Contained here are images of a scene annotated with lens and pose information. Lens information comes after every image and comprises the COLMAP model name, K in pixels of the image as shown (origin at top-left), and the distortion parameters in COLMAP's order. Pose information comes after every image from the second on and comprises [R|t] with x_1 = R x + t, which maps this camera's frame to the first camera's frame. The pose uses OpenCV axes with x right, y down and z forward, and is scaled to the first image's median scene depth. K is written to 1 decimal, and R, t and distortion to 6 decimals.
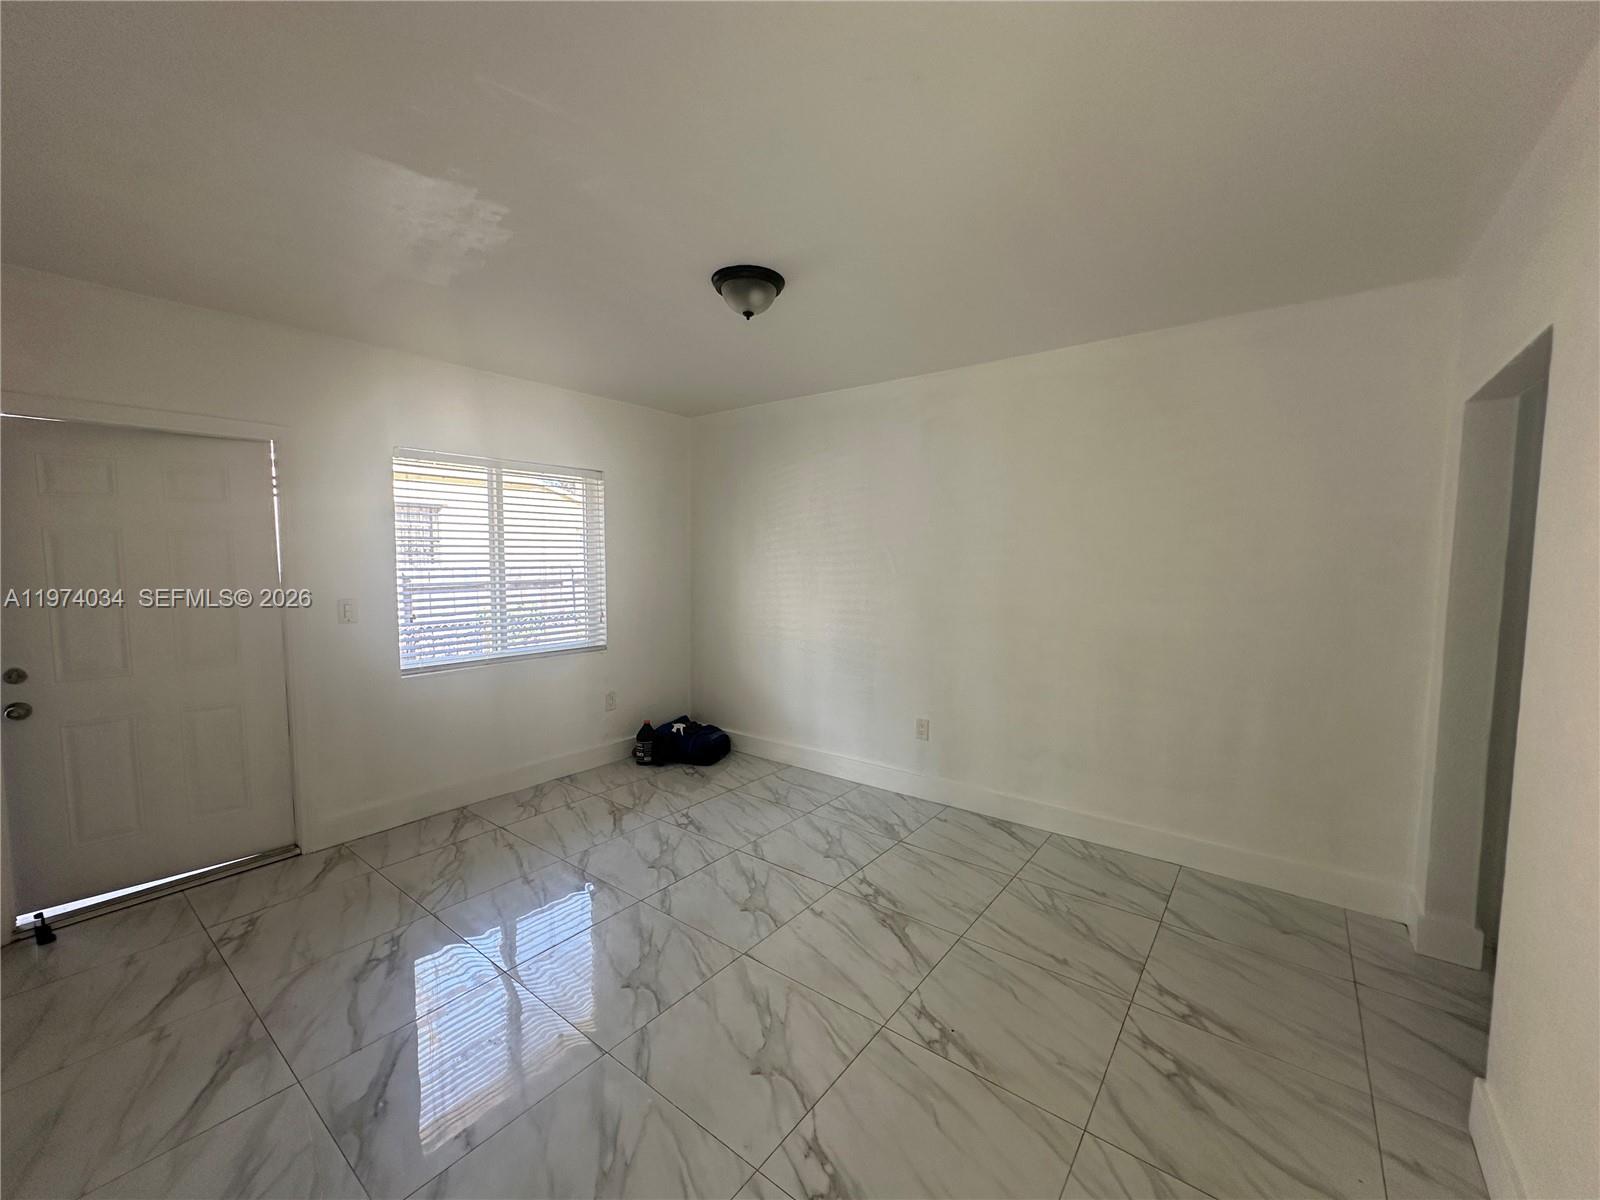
lens RADIAL K [[640.9, 0, 797.1], [0, 640.9, 598.1], [0, 0, 1]] dist [-0.000749, -0.000327]
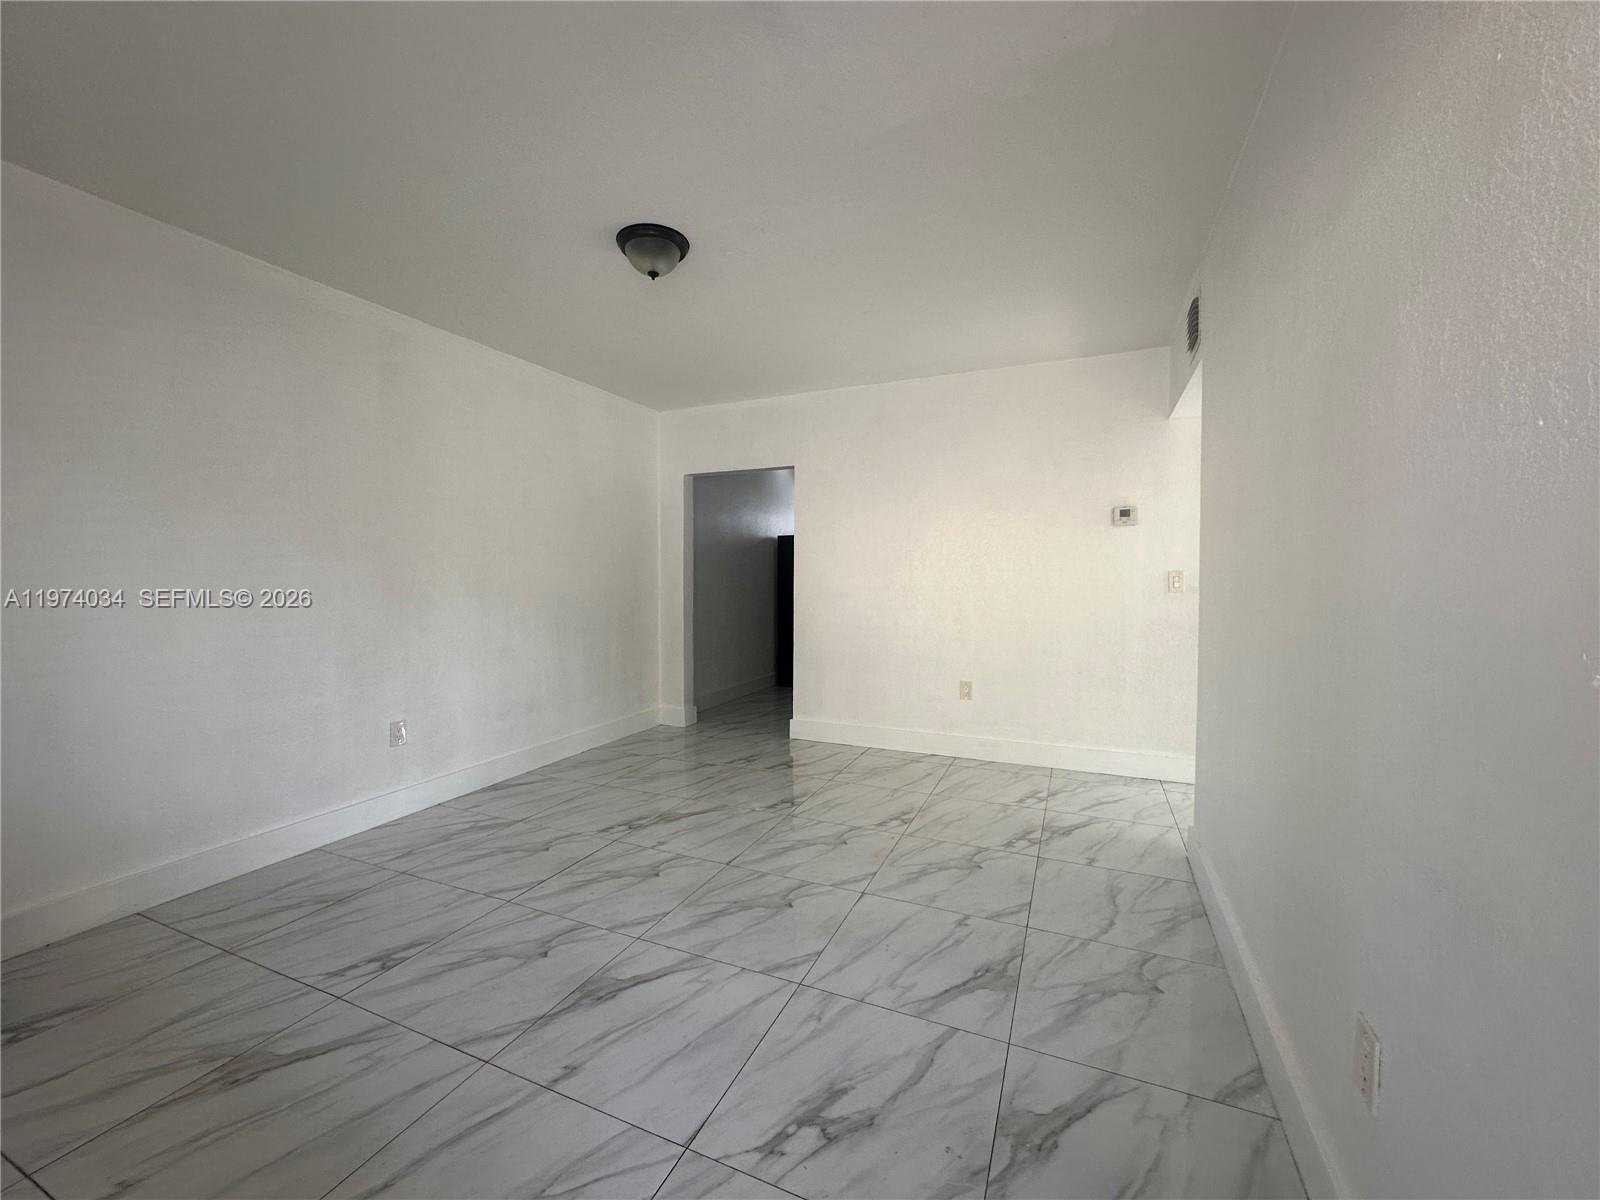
lens RADIAL K [[640.9, 0, 797.1], [0, 640.9, 598.1], [0, 0, 1]] dist [-0.000749, -0.000327]
pose [[-0.242307, -0.037163, 0.969488, -1.033594], [0.067225, 0.996221, 0.054989, 0.024046], [-0.967868, 0.078498, -0.238893, 0.958875]]
